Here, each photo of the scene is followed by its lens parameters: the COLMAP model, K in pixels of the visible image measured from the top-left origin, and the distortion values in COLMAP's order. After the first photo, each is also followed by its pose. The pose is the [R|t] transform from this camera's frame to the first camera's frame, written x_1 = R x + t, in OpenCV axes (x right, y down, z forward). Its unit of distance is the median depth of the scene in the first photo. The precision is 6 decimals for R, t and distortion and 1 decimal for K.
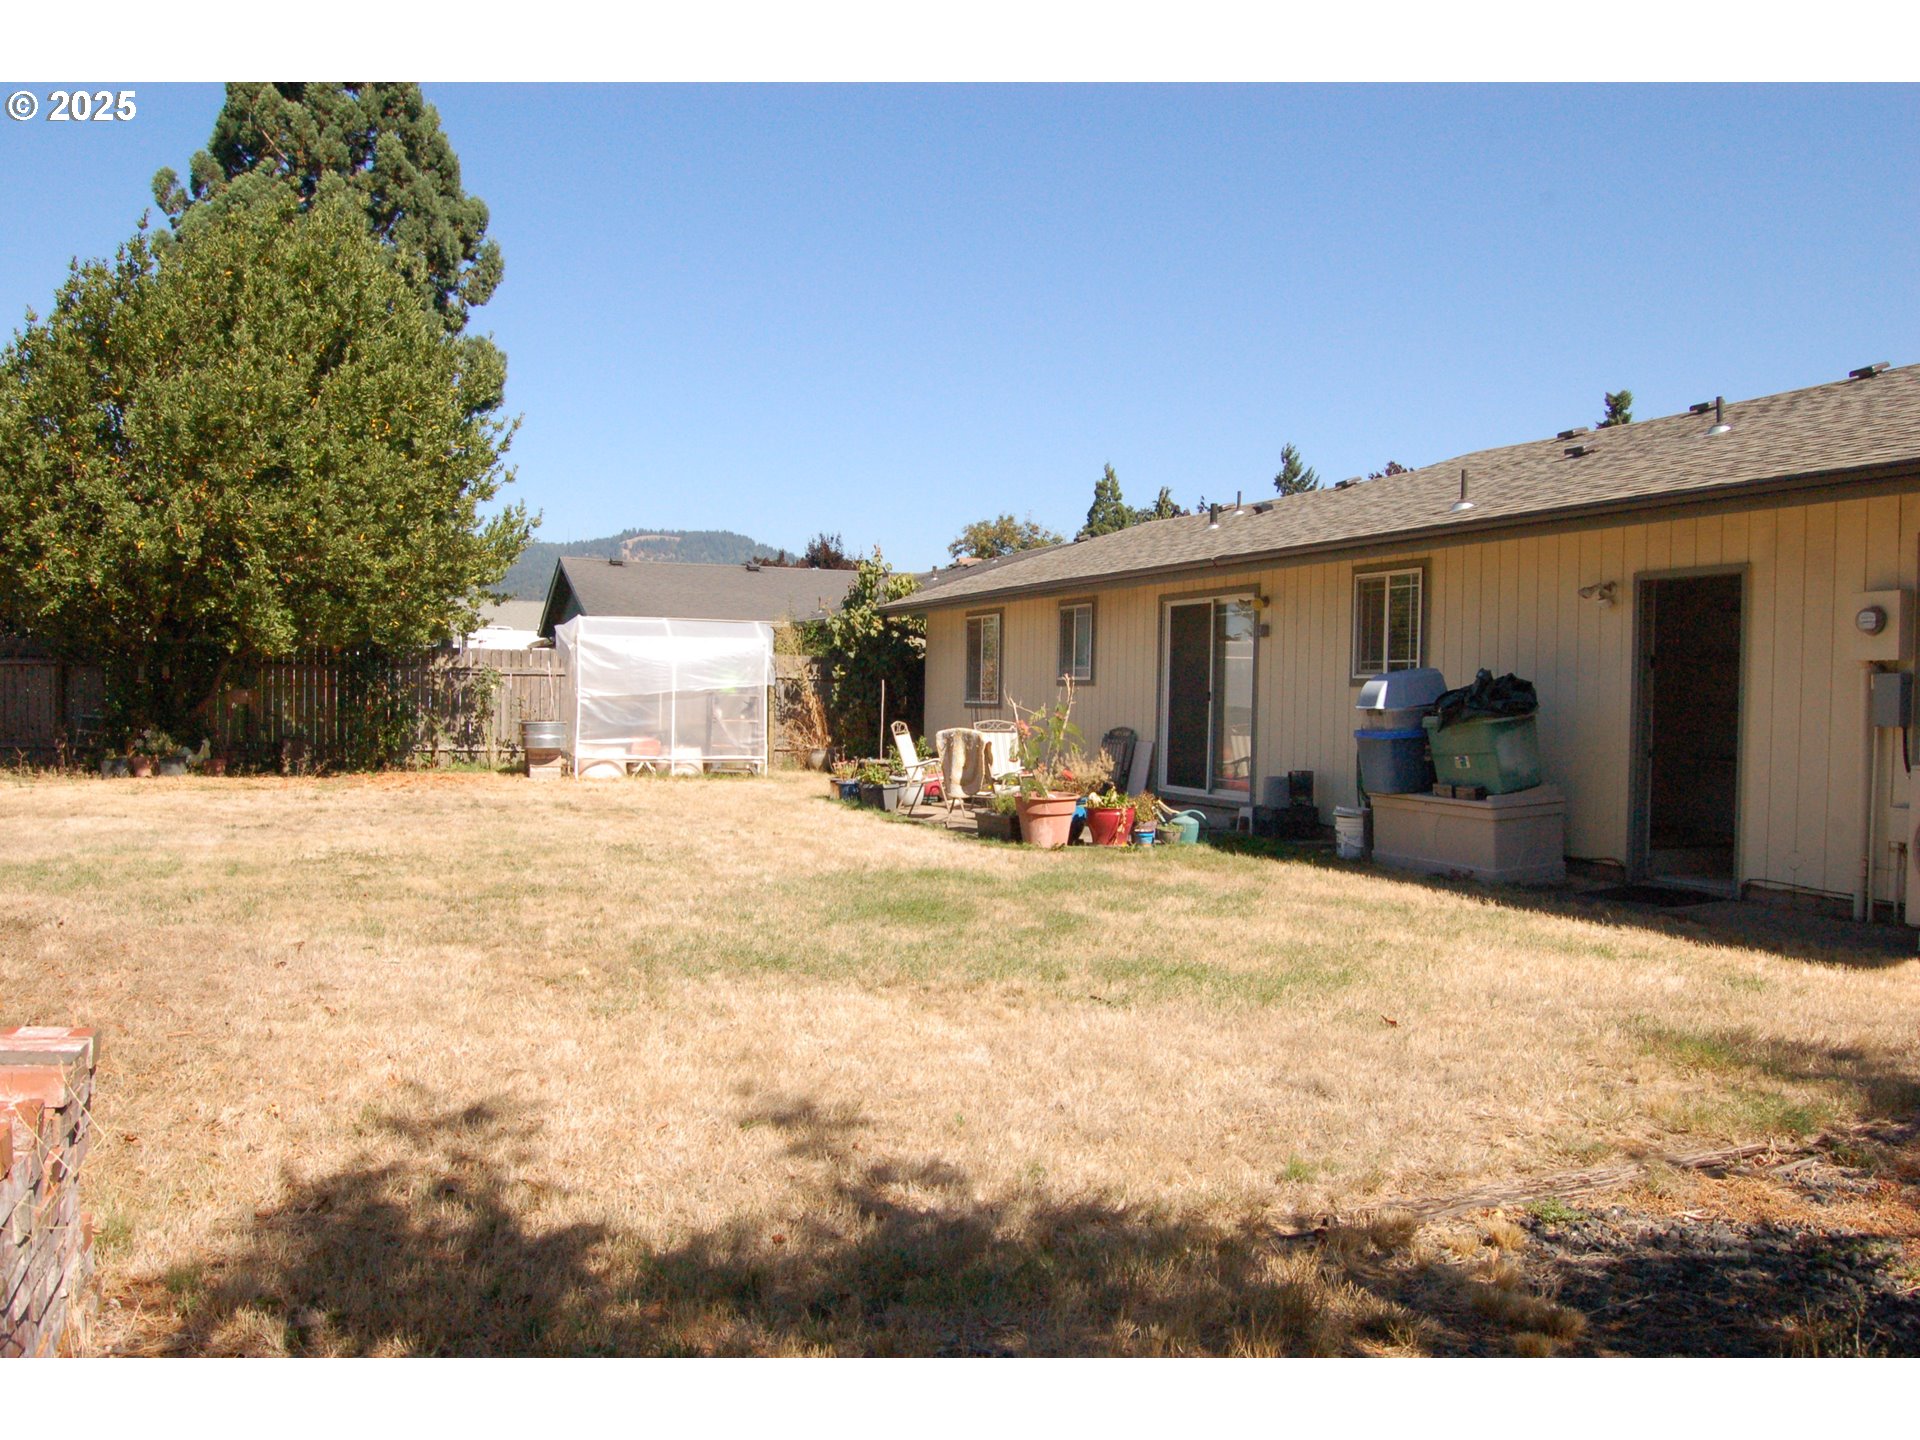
lens RADIAL K [[1528.3, 0, 962.2], [0, 1528.3, 730.7], [0, 0, 1]] dist [-0.079122, 0.022609]
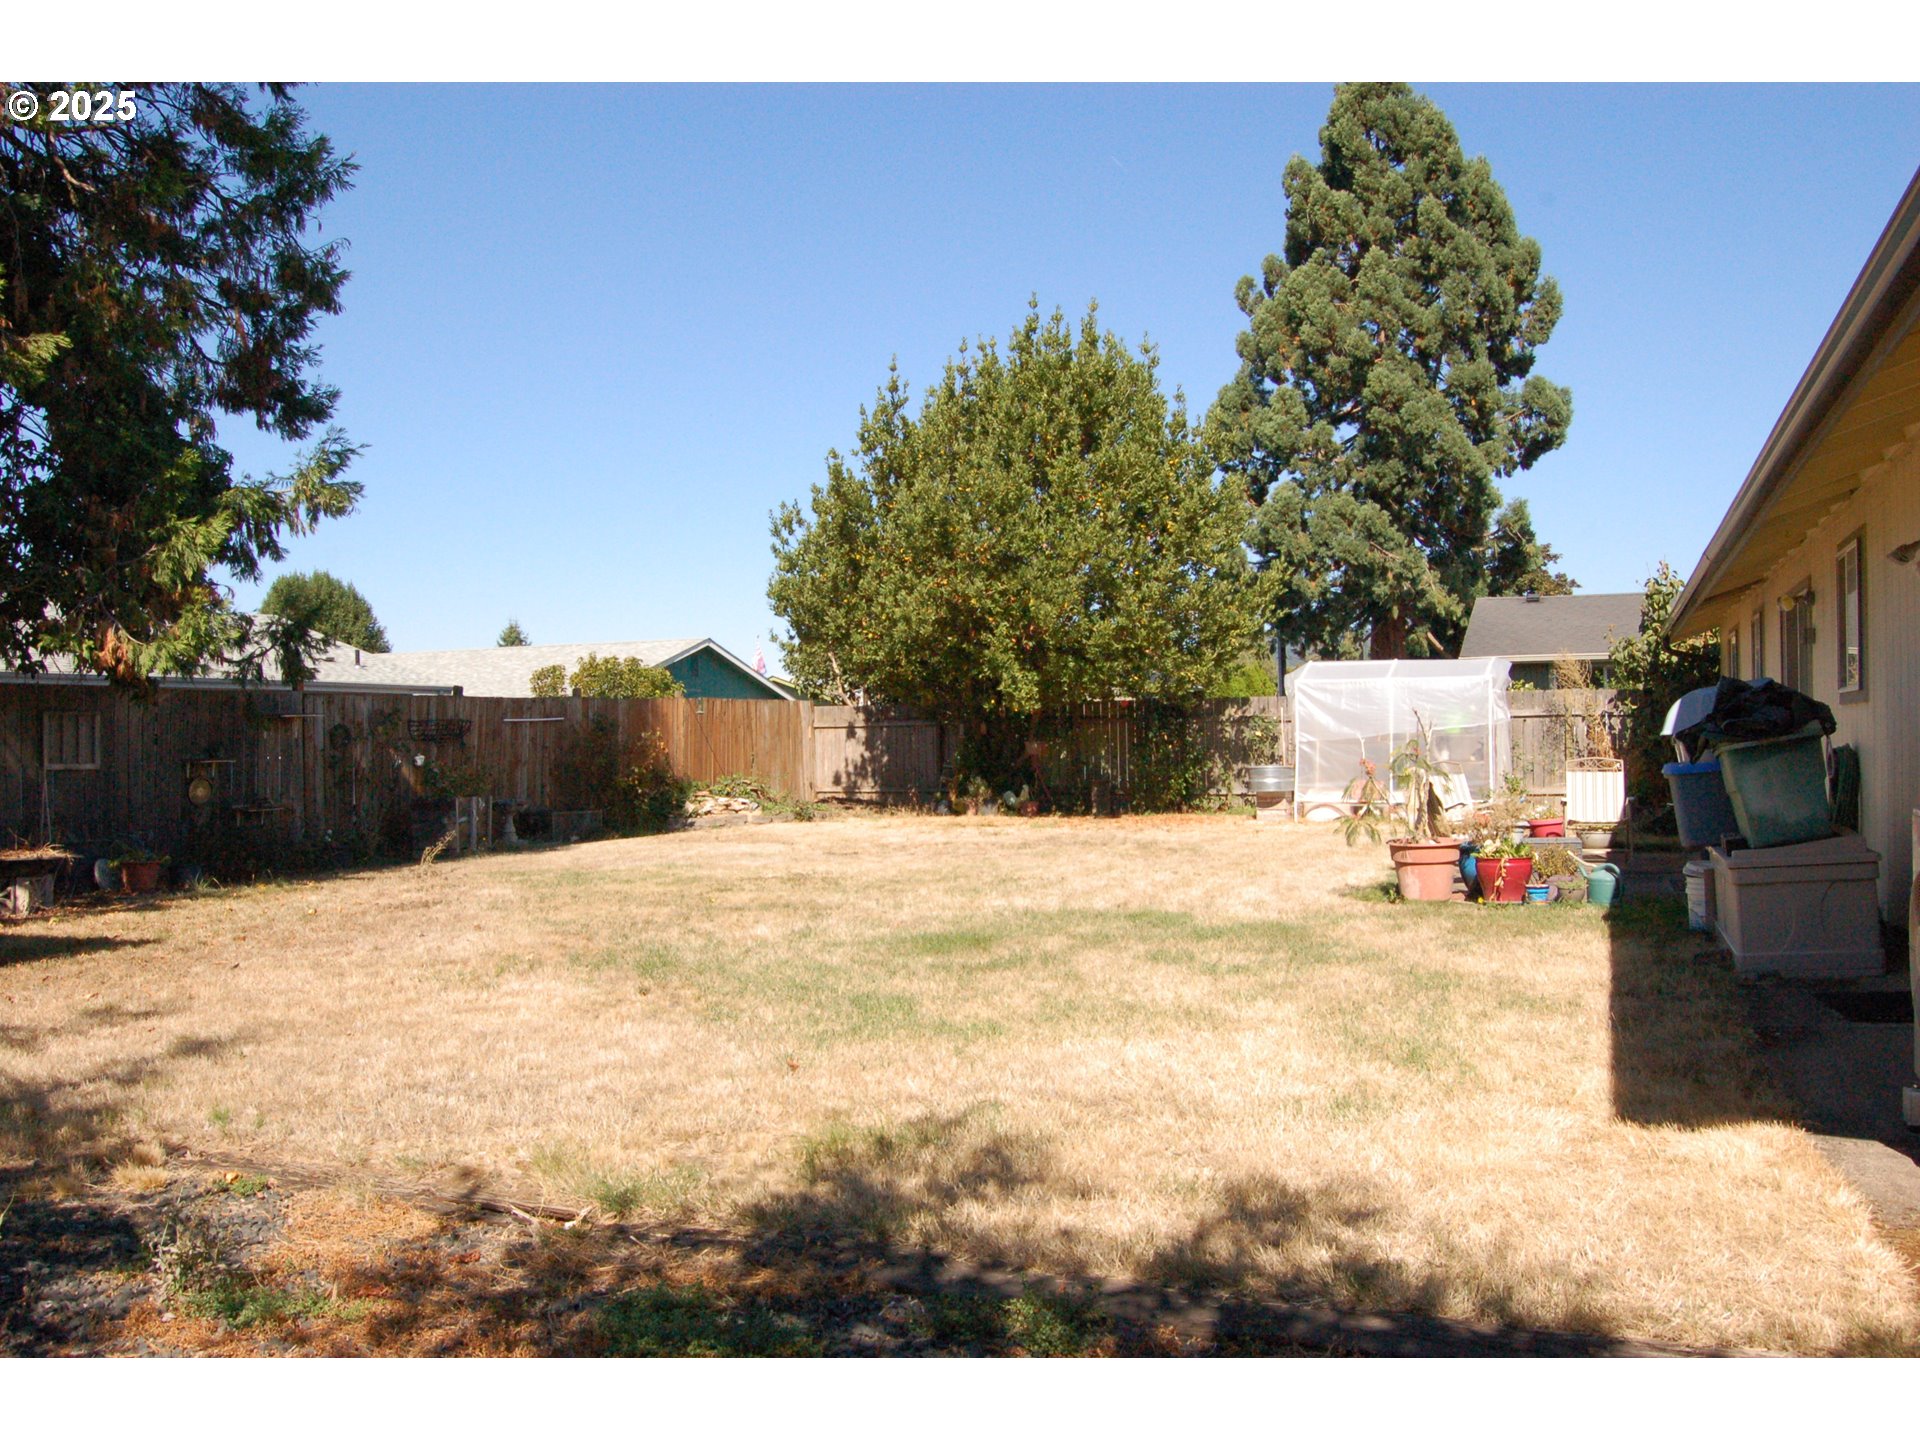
lens RADIAL K [[1528.3, 0, 947.2], [0, 1528.3, 725.9], [0, 0, 1]] dist [-0.079122, 0.022609]
pose [[0.710083, -0.030316, -0.703465, 0.474463], [0.006871, 0.999323, -0.036131, 0.004301], [0.704084, 0.020822, 0.709811, 0.164848]]
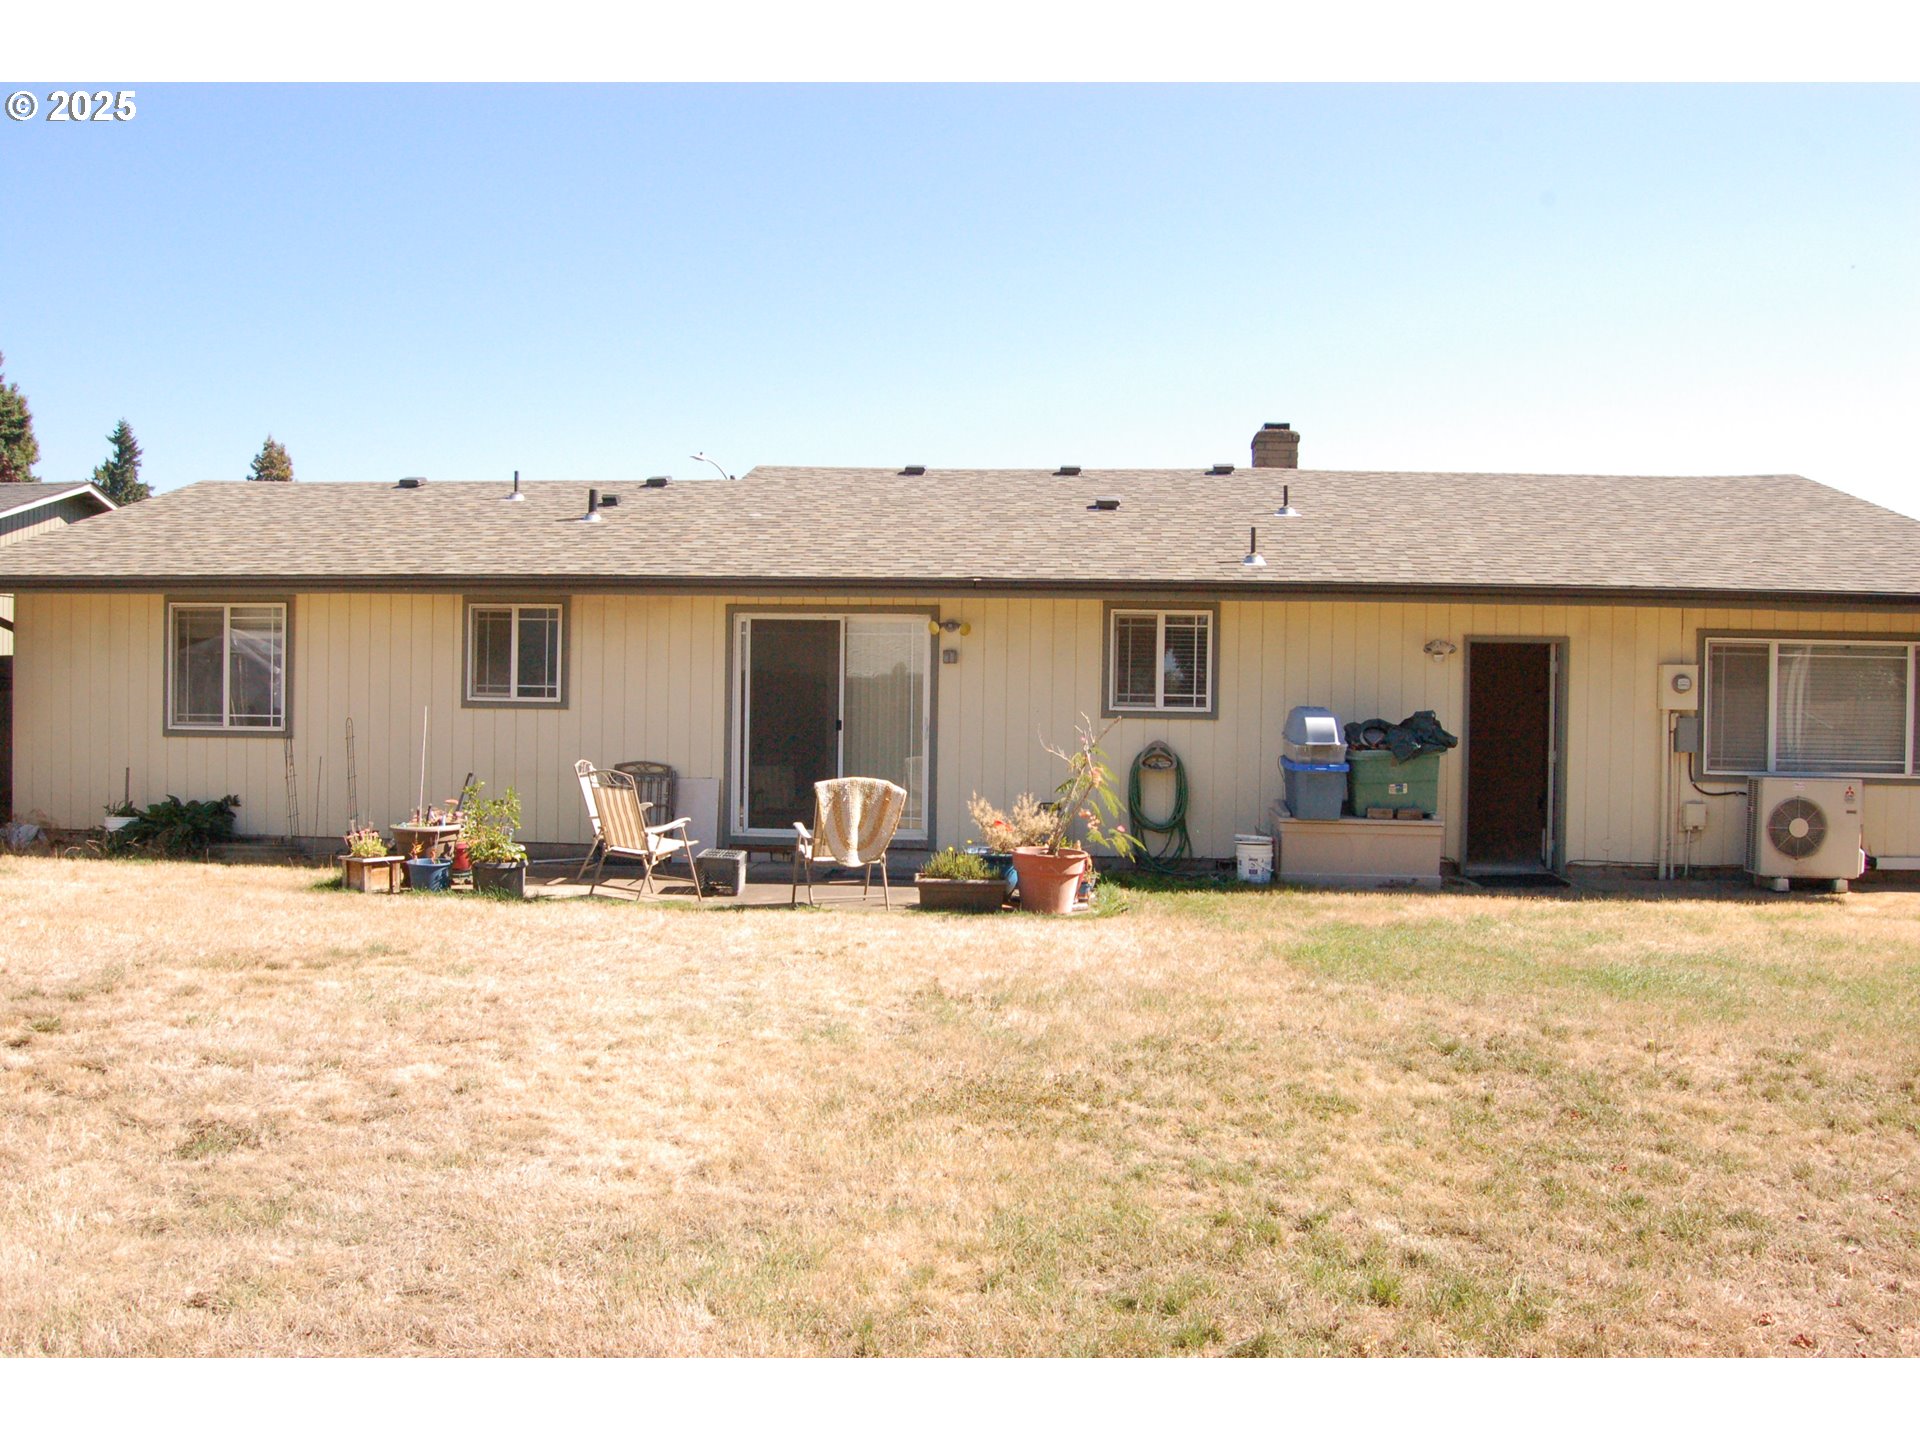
lens RADIAL K [[1528.3, 0, 955.0], [0, 1528.3, 726.8], [0, 0, 1]] dist [-0.079122, 0.022609]
pose [[0.430994, -0.021662, 0.902095, -0.736293], [0.012921, 0.999757, 0.017835, -0.044137], [-0.902262, 0.003969, 0.431169, 0.662495]]
